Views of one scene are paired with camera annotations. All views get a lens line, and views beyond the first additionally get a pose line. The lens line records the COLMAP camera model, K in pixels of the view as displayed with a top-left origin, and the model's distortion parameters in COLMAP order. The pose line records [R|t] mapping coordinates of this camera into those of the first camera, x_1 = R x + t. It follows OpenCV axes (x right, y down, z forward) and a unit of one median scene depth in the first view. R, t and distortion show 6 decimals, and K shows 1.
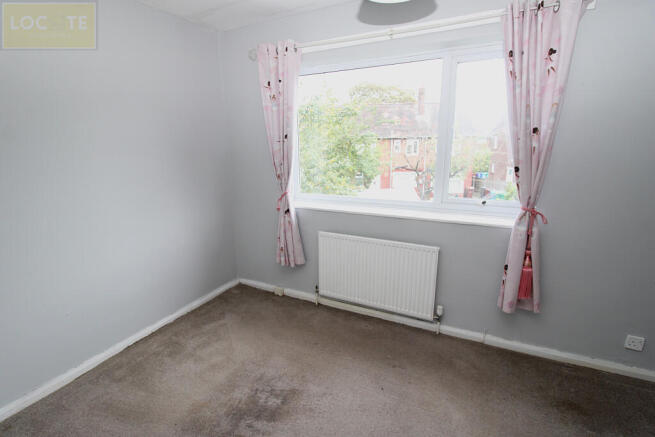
lens RADIAL K [[307.9, 0, 327.5], [0, 307.9, 218.5], [0, 0, 1]] dist [-0.010114, 0.000325]
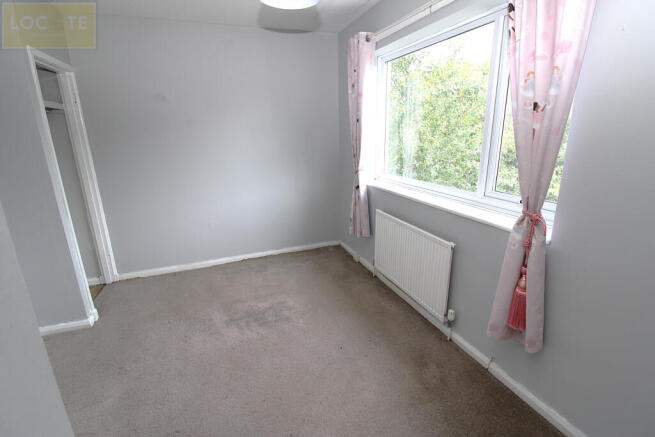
lens RADIAL K [[307.9, 0, 327.5], [0, 307.9, 218.5], [0, 0, 1]] dist [-0.010114, 0.000325]
pose [[0.739073, 0.180541, -0.648981, 0.608980], [-0.141622, 0.983527, 0.112327, -0.024555], [0.658570, 0.008892, 0.752467, 0.086465]]
